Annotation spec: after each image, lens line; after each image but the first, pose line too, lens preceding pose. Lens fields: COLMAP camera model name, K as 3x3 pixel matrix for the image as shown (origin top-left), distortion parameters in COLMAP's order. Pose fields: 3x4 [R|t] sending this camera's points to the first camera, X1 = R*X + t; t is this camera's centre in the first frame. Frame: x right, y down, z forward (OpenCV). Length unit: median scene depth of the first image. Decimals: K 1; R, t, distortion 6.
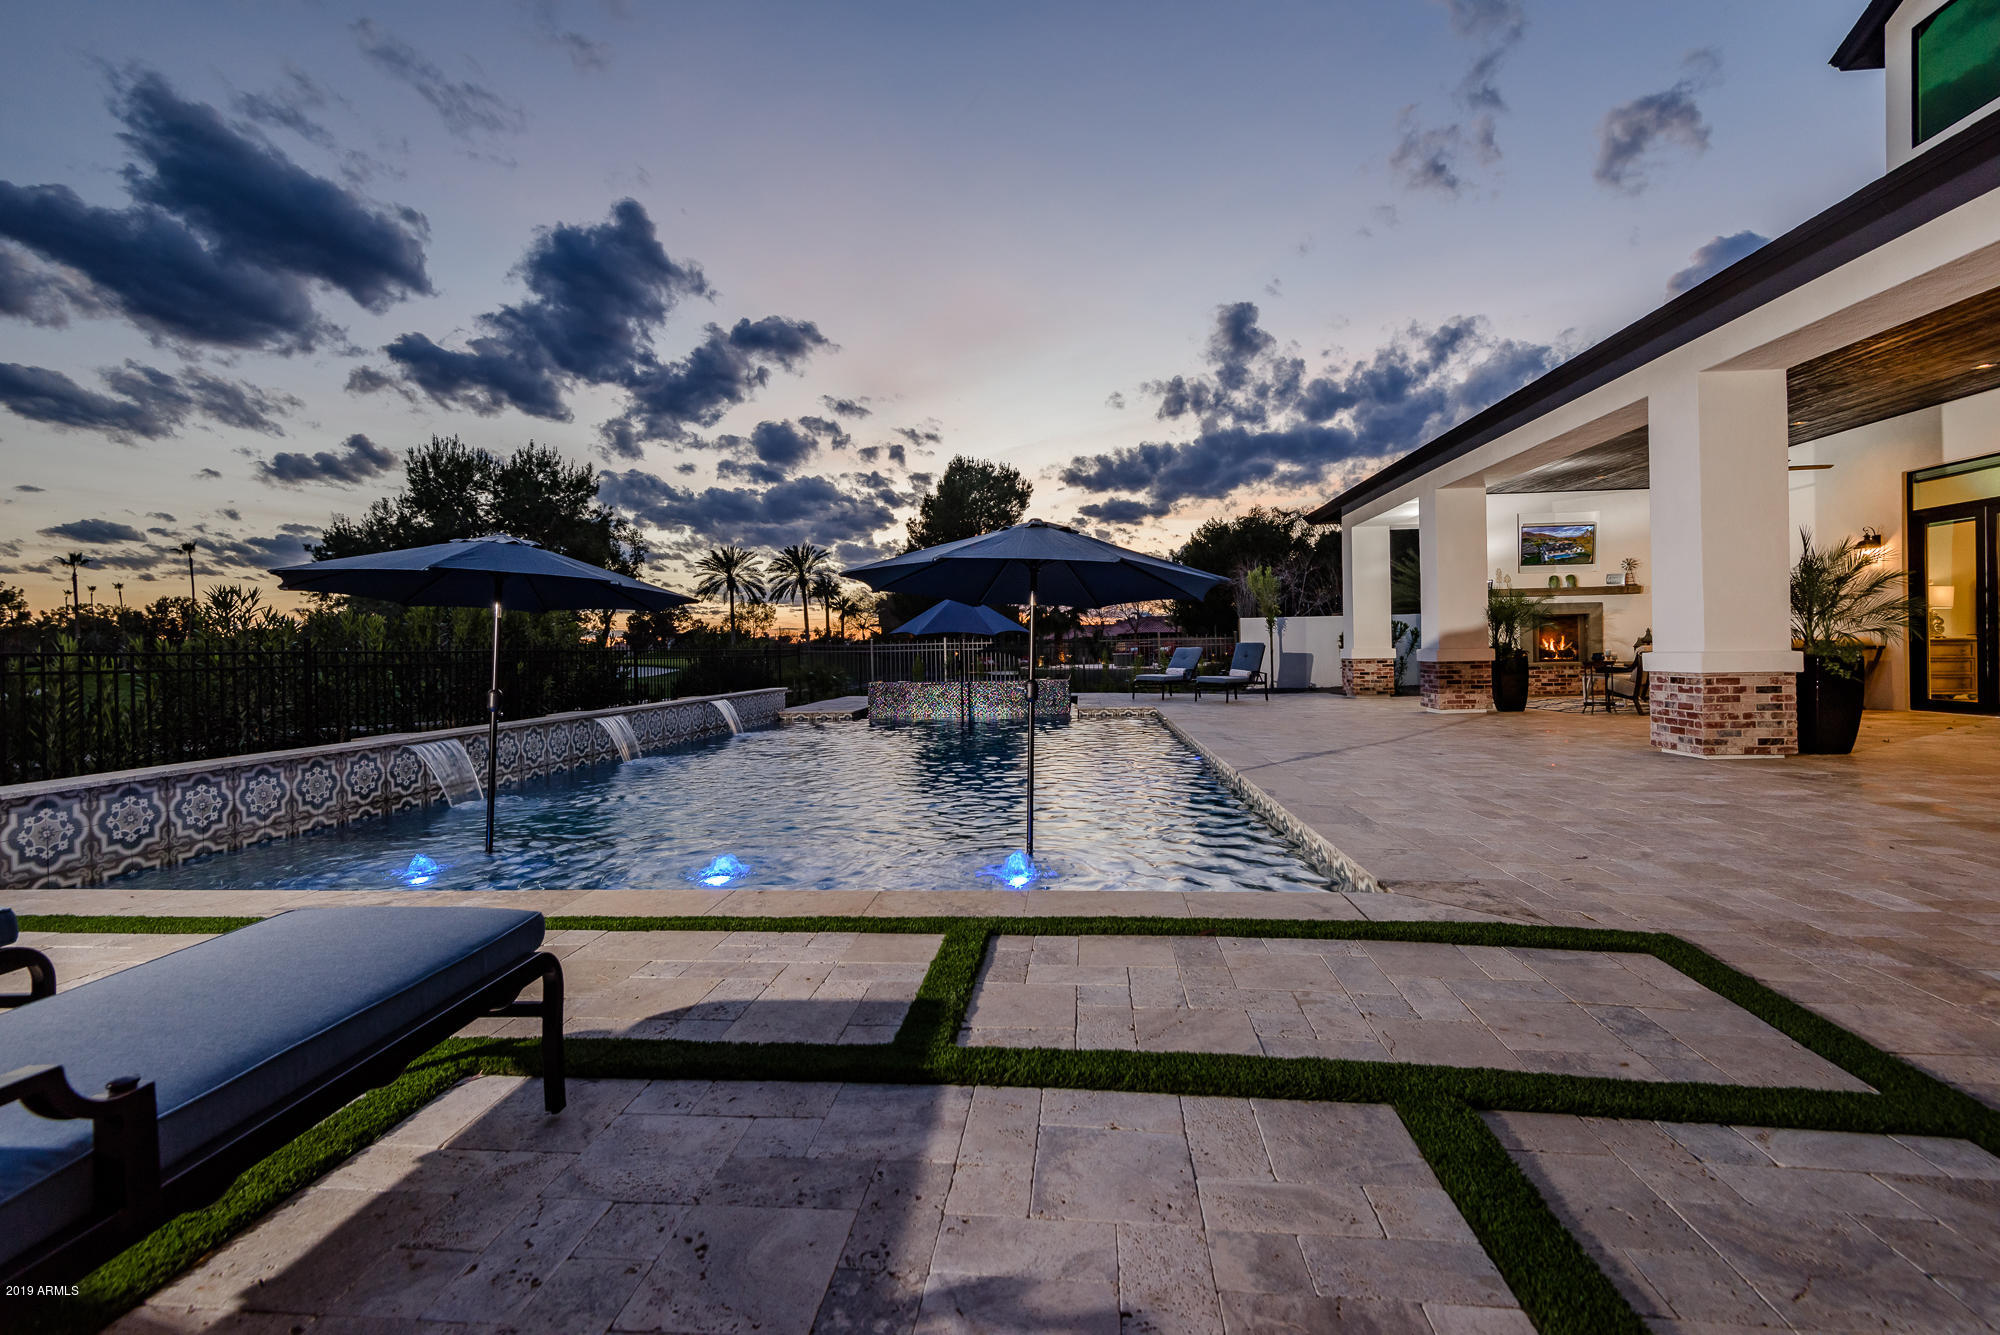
lens RADIAL K [[901.8, 0, 1007.0], [0, 901.8, 652.9], [0, 0, 1]] dist [0.013411, -0.003572]
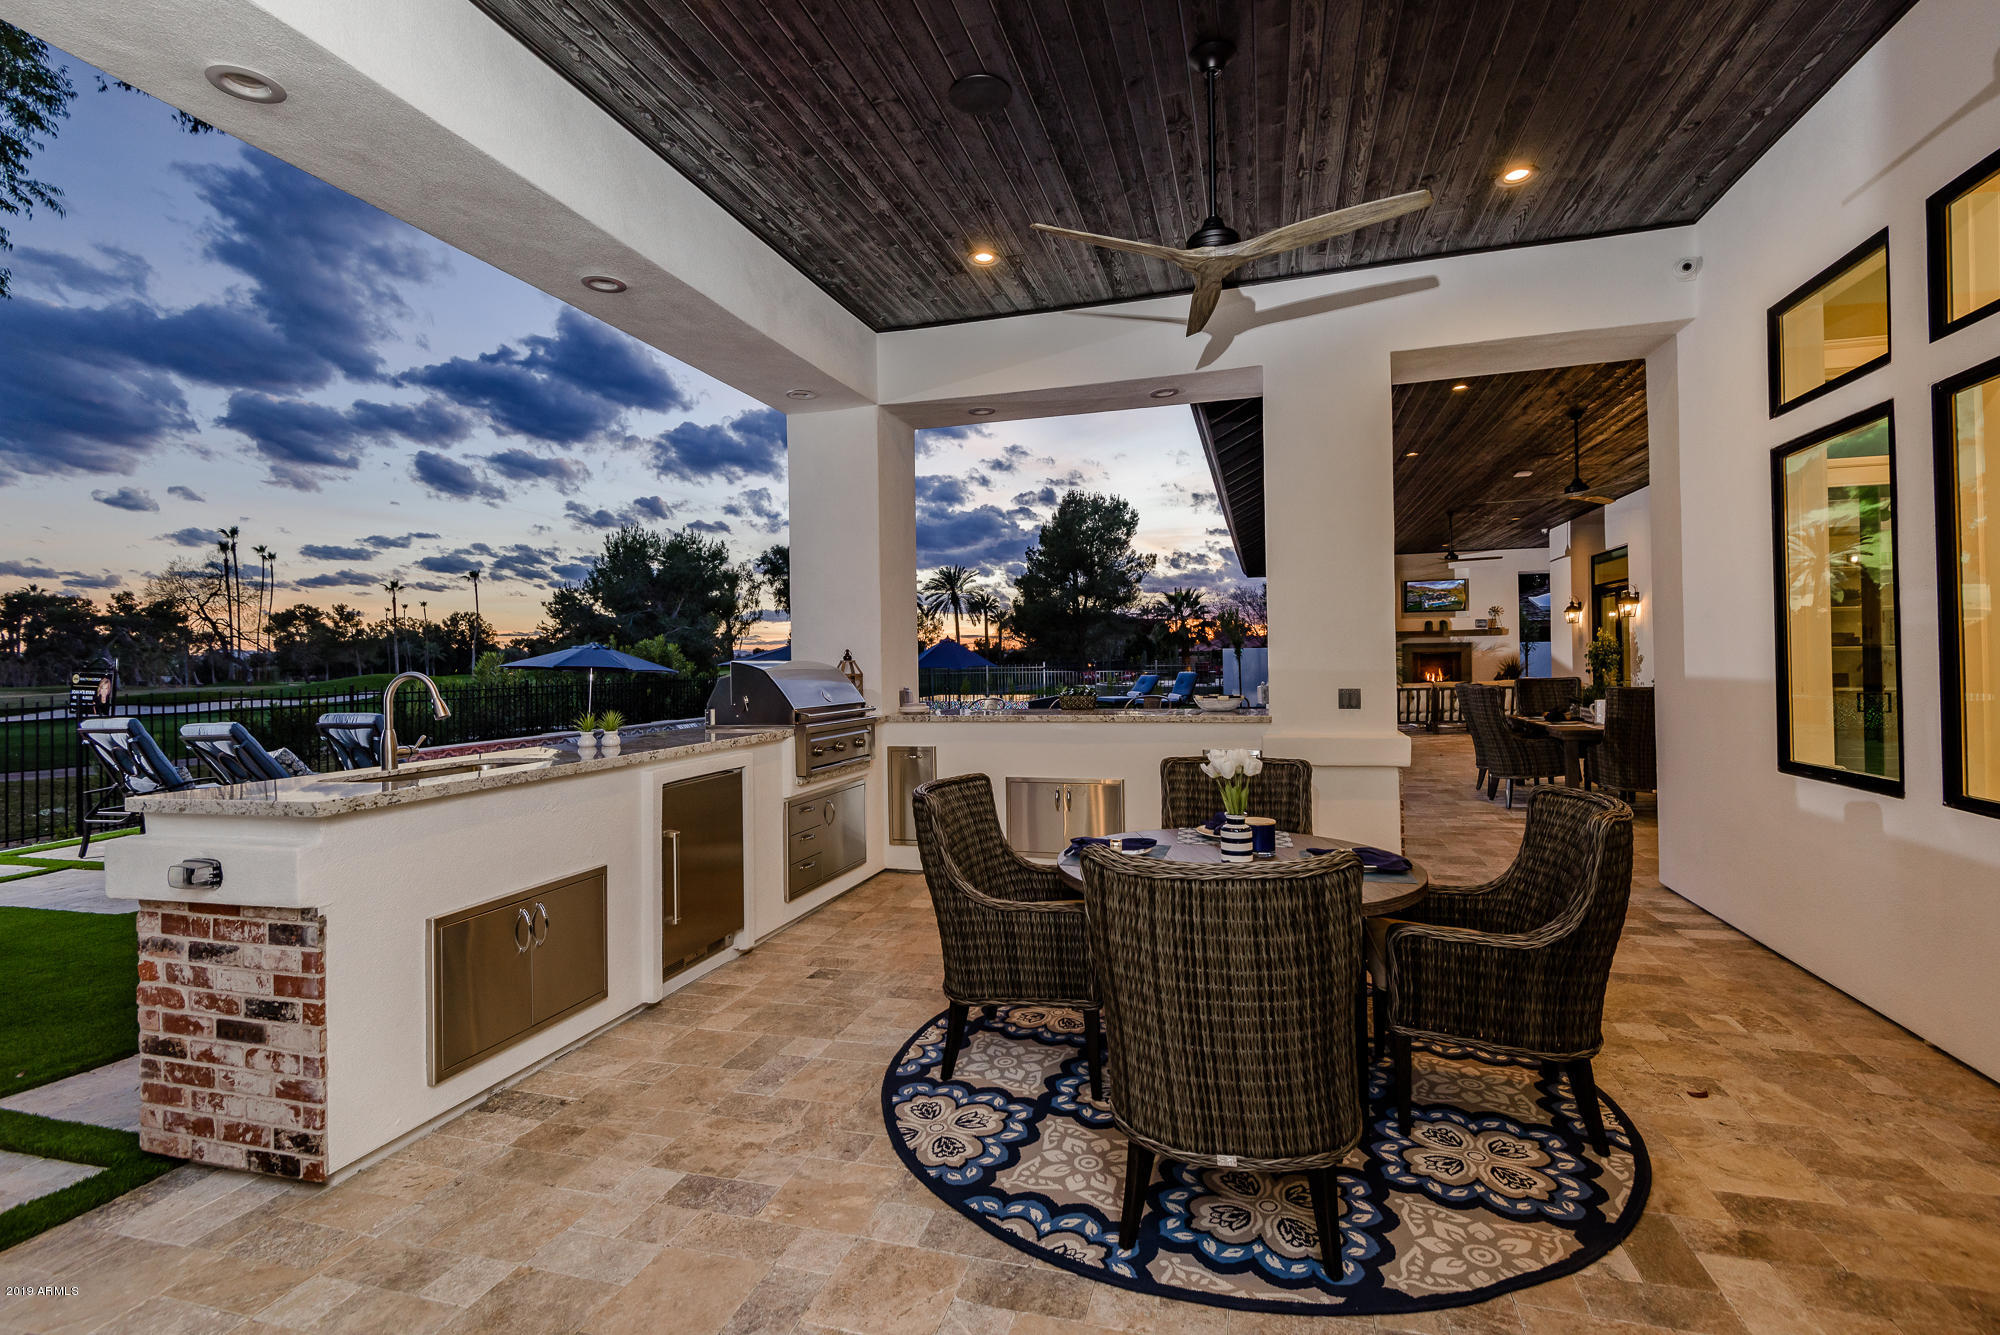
lens RADIAL K [[901.8, 0, 1004.3], [0, 901.8, 659.0], [0, 0, 1]] dist [0.013411, -0.003572]
pose [[0.979599, 0.003189, -0.200936, 0.281814], [-0.003478, 0.999993, -0.001085, -0.029610], [0.200932, 0.001762, 0.979604, -0.320127]]
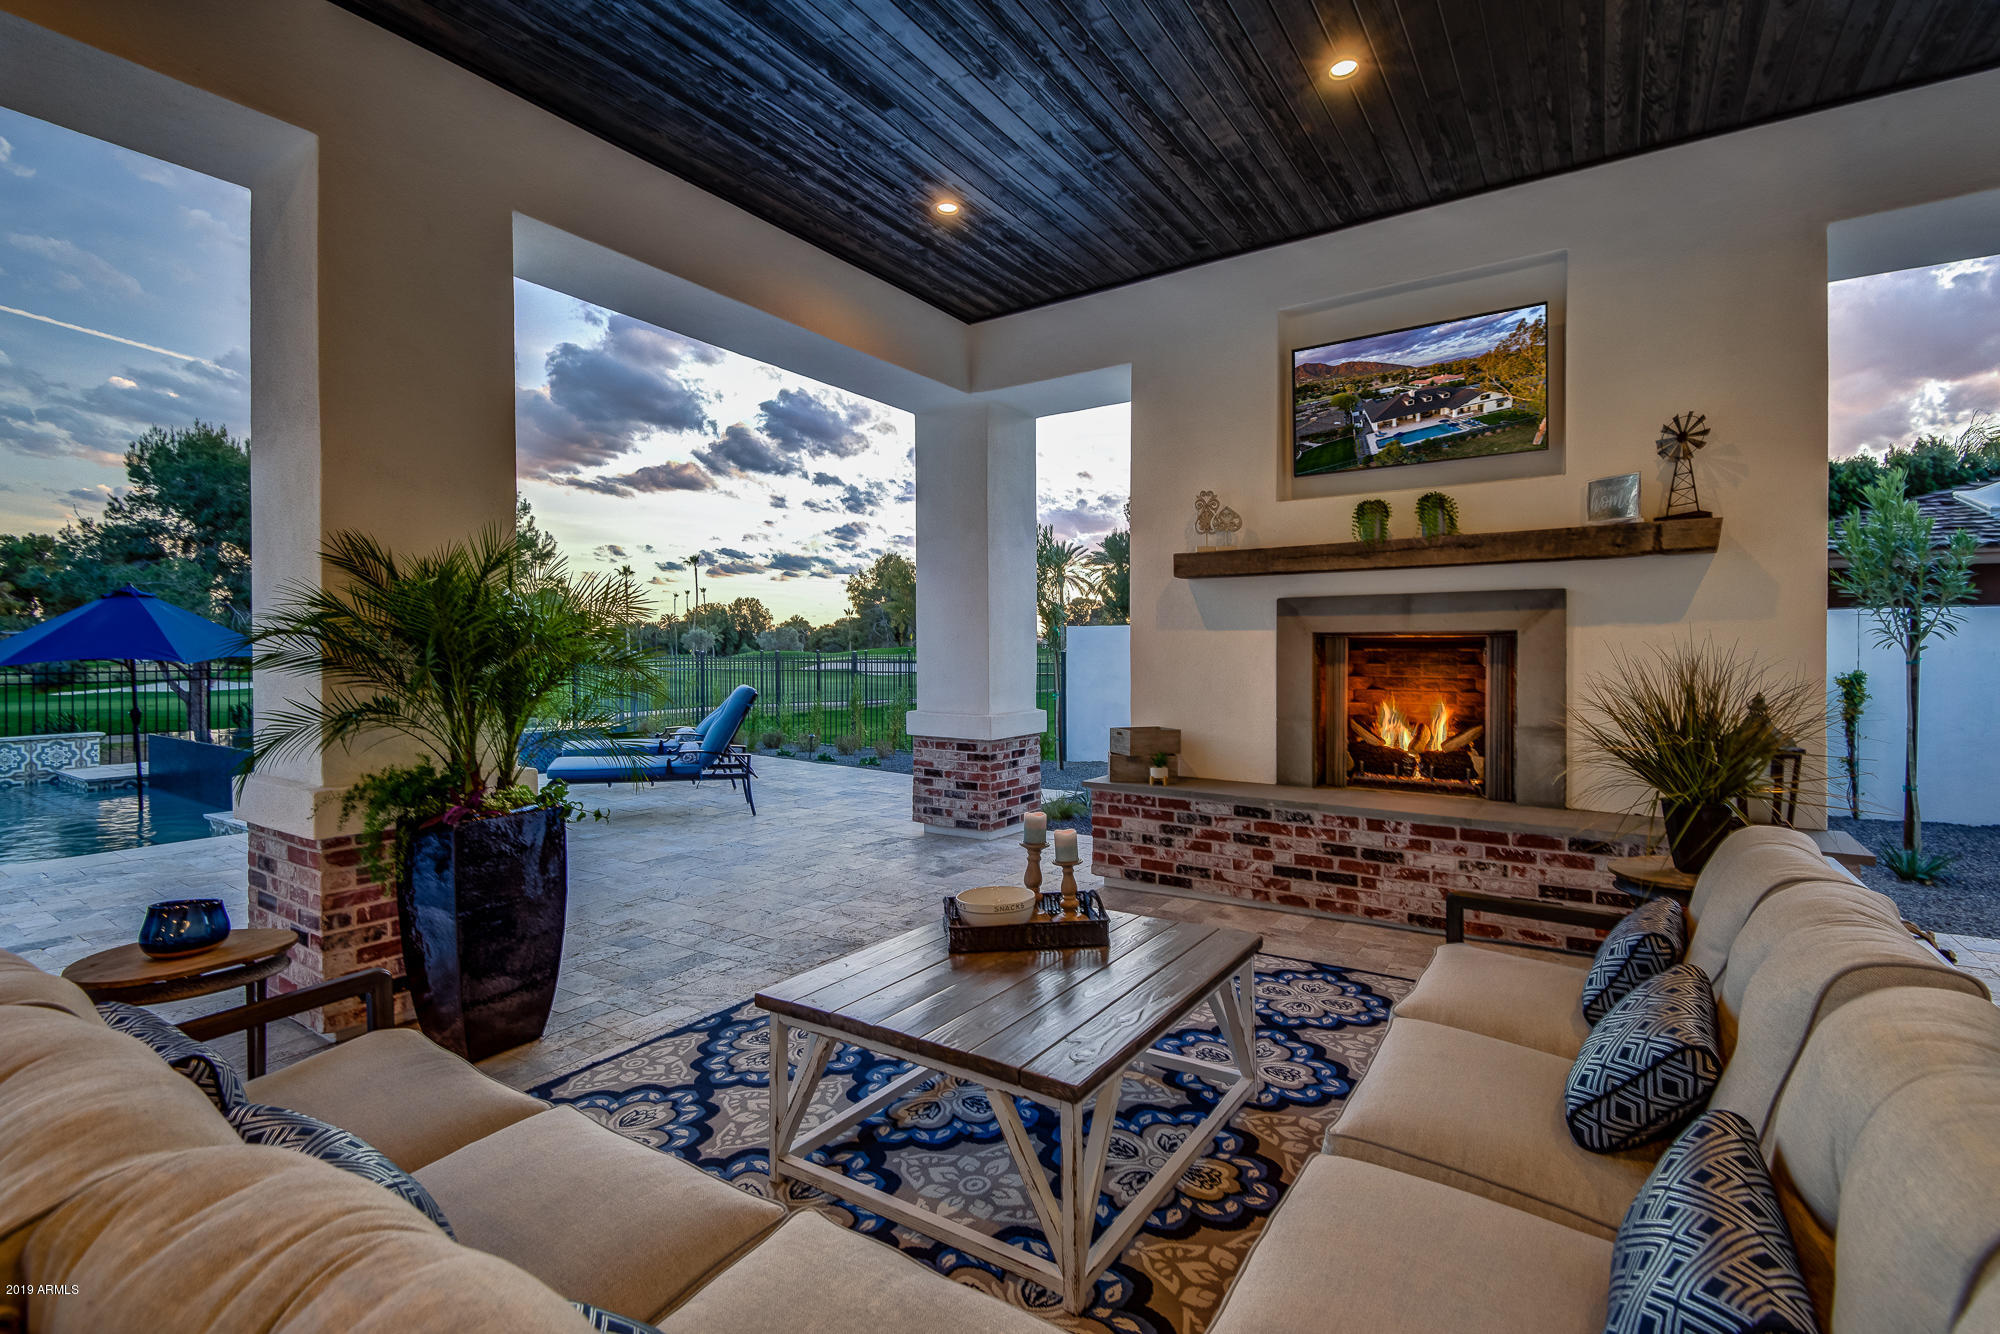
lens RADIAL K [[901.8, 0, 993.8], [0, 901.8, 664.3], [0, 0, 1]] dist [0.013411, -0.003572]
pose [[0.874700, 0.022869, -0.484125, 0.631812], [-0.012685, 0.999624, 0.024302, -0.037294], [0.484499, -0.015115, 0.874661, 0.675896]]
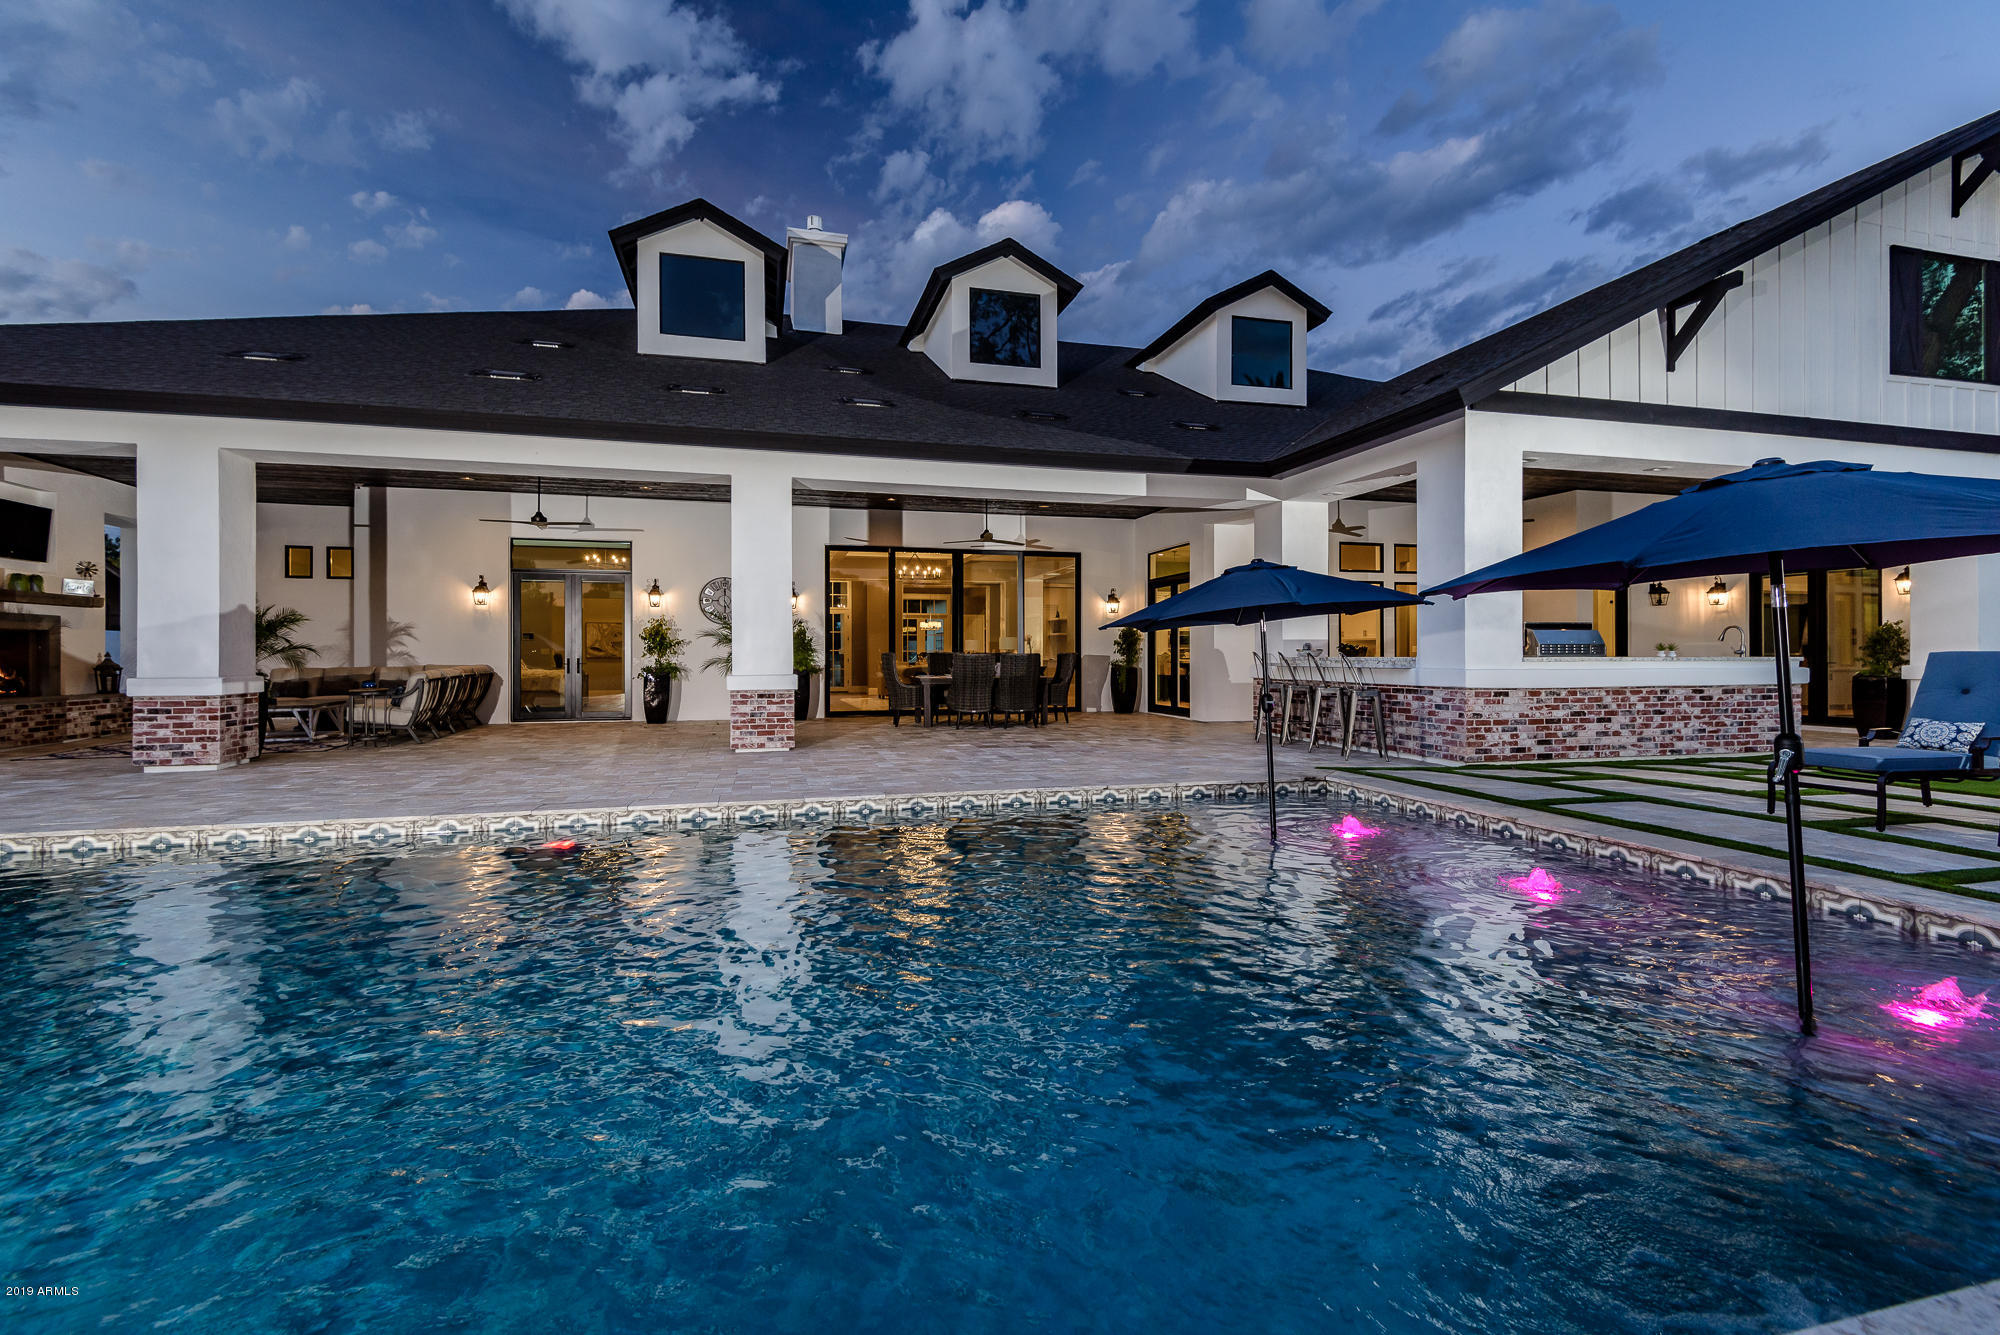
lens RADIAL K [[901.8, 0, 1005.6], [0, 901.8, 668.1], [0, 0, 1]] dist [0.013411, -0.003572]
pose [[-0.329963, 0.006801, 0.943969, -0.296911], [0.012070, 0.999923, -0.002985, -0.001330], [-0.943917, 0.010408, -0.330020, 0.512674]]
